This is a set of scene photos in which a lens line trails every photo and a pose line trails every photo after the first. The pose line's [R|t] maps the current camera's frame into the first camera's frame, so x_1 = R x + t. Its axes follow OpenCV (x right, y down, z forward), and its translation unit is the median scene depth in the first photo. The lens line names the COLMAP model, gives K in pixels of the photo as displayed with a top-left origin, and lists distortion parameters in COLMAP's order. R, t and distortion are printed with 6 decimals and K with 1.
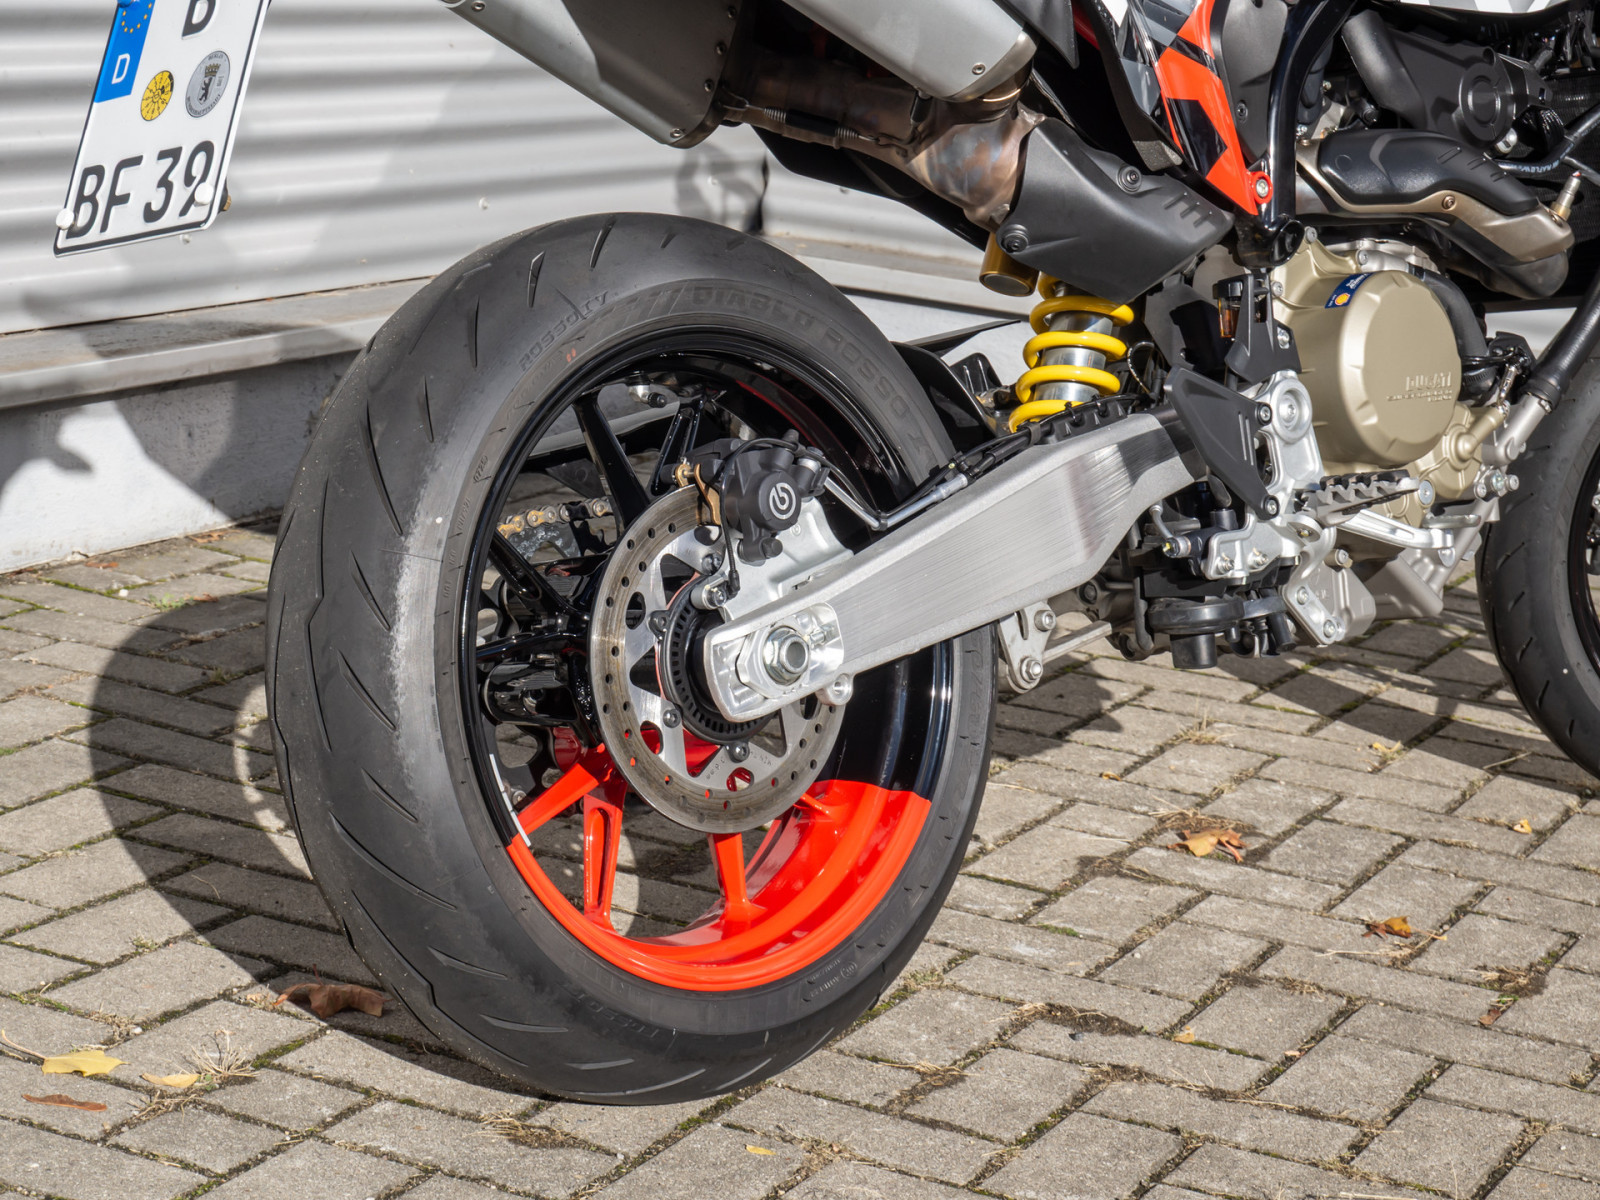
lens RADIAL K [[3680.3, 0, 798.4], [0, 3680.3, 604.8], [0, 0, 1]] dist [0.038586, 0.000000]
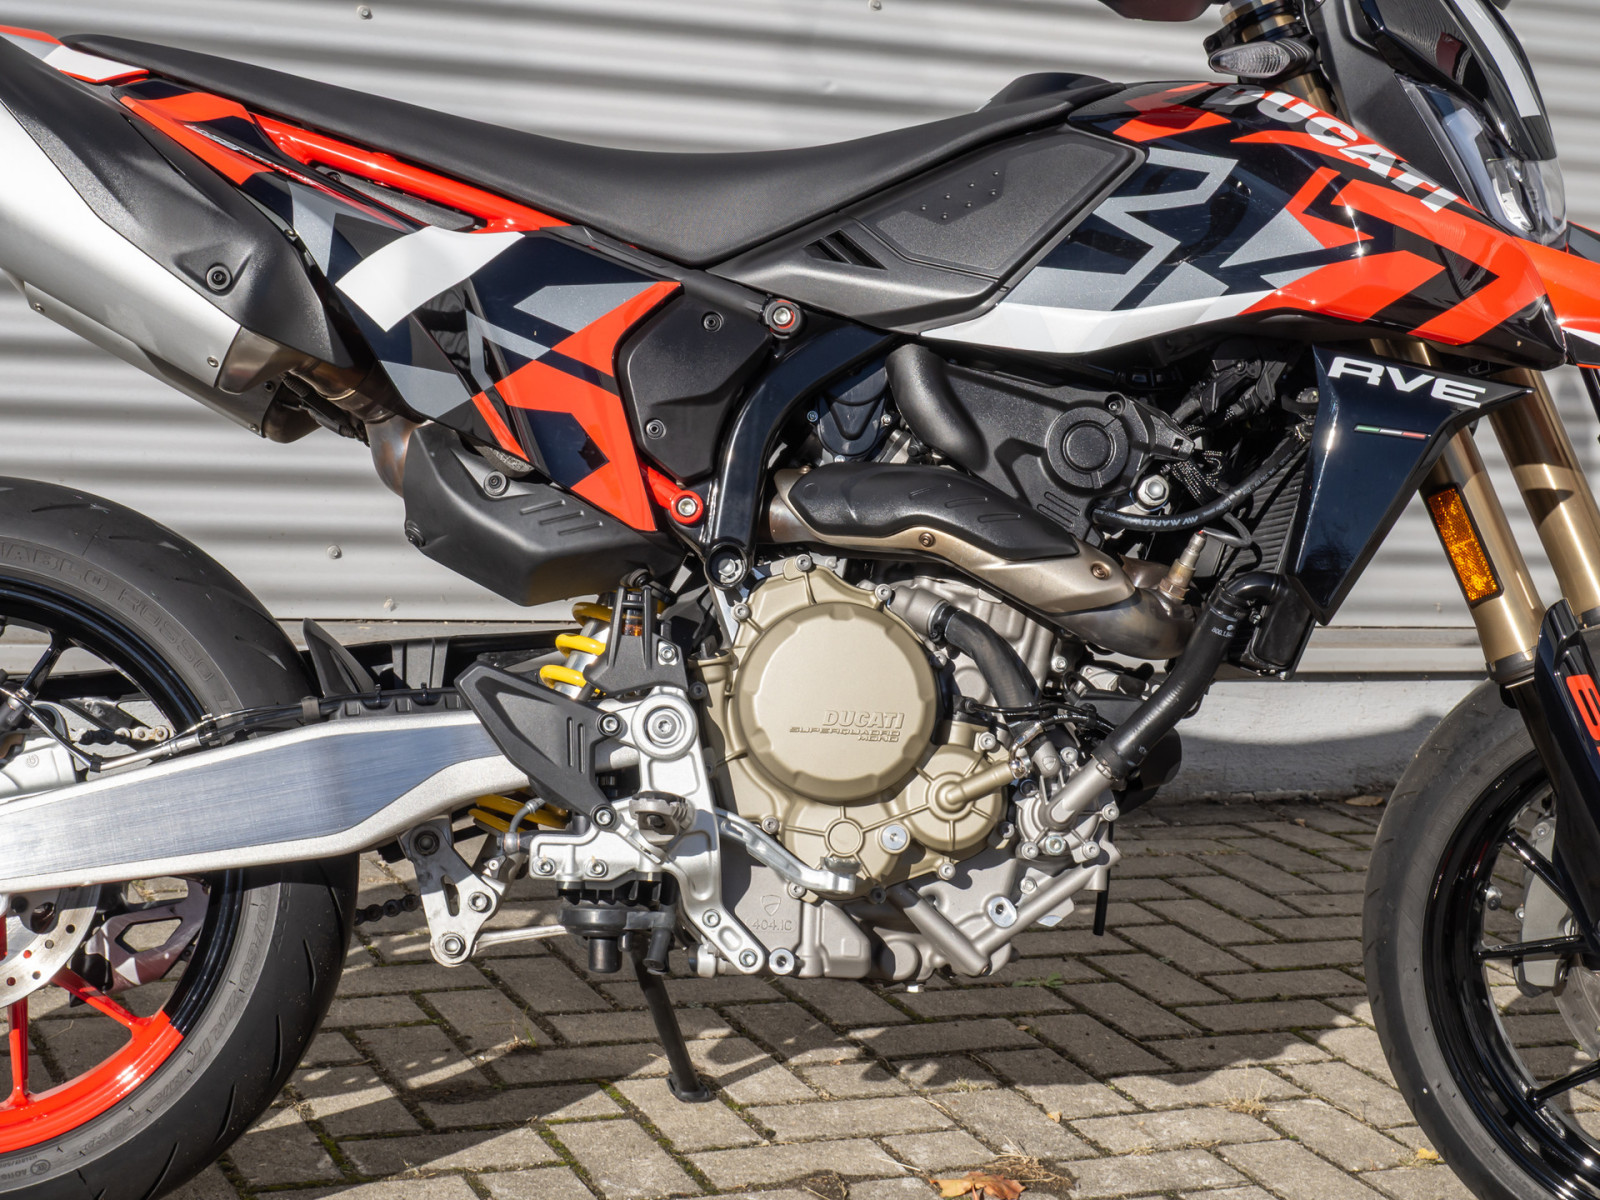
lens RADIAL K [[2820.0, 0, 802.2], [0, 2820.0, 601.5], [0, 0, 1]] dist [0.047900, 0.000000]
pose [[0.760038, 0.072022, -0.645875, 0.642050], [-0.144549, 0.987679, -0.059963, -0.044749], [0.633599, 0.138935, 0.761084, 0.425618]]
